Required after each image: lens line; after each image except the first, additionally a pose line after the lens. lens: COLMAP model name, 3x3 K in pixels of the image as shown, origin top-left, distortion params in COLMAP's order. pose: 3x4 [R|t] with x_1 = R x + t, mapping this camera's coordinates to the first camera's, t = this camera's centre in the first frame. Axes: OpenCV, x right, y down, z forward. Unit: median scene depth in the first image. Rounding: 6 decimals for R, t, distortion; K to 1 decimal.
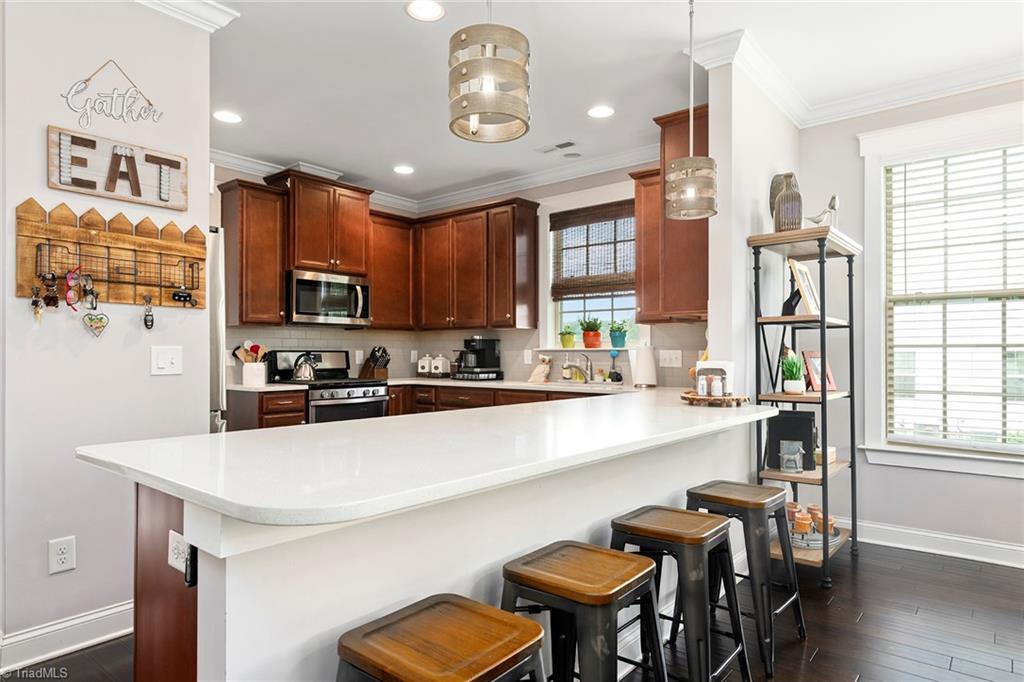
lens RADIAL K [[608.8, 0, 512.6], [0, 608.8, 365.9], [0, 0, 1]] dist [0.000679, -0.000156]
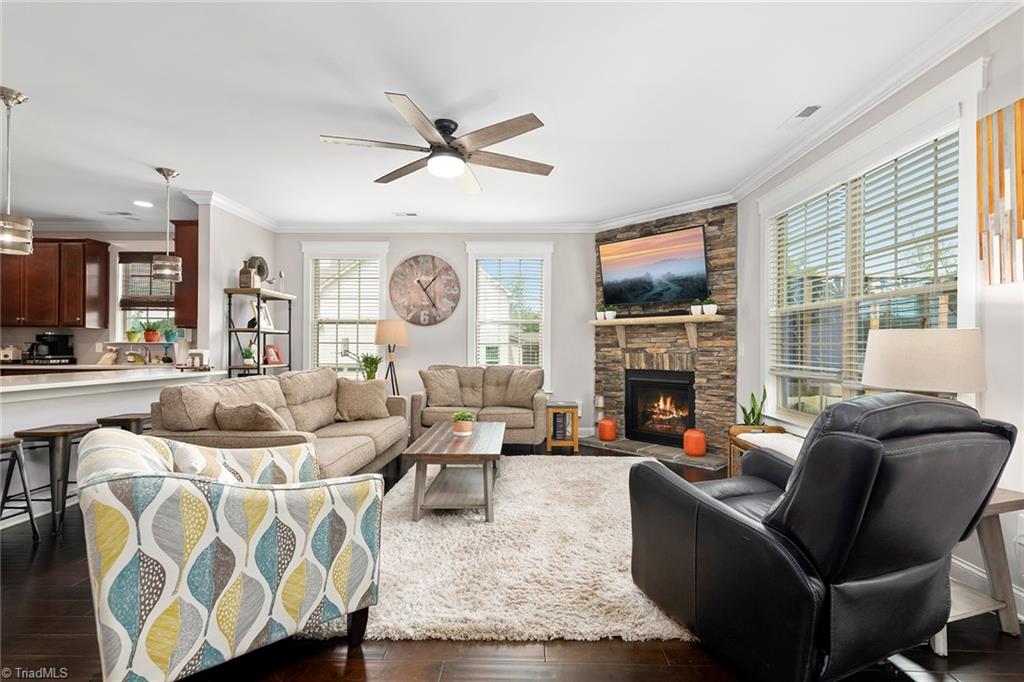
lens RADIAL K [[463.4, 0, 512.8], [0, 463.4, 347.6], [0, 0, 1]] dist [0.017013, -0.001033]
pose [[0.784876, 0.005092, 0.619632, 0.108313], [0.007536, 0.999814, -0.017763, 0.012377], [-0.619608, 0.018611, 0.784691, -0.496572]]
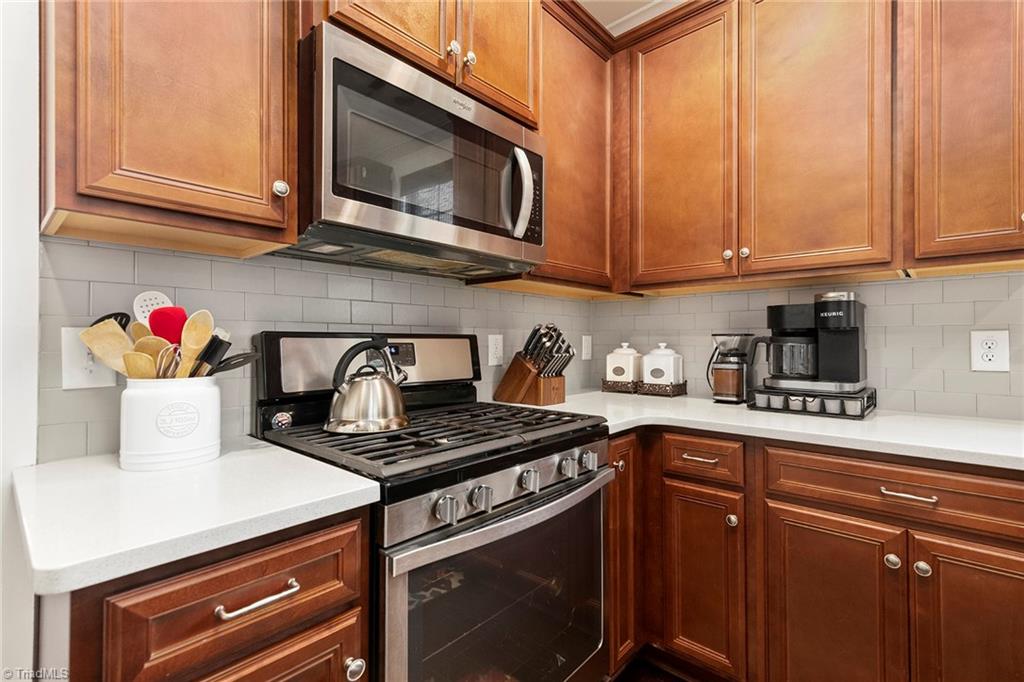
lens RADIAL K [[463.4, 0, 512.8], [0, 463.4, 347.6], [0, 0, 1]] dist [0.017013, -0.001033]
pose [[0.999298, 0.000264, -0.037459, -0.245417], [-0.000489, 0.999982, -0.005983, -0.015177], [0.037457, 0.005997, 0.999280, 0.727255]]
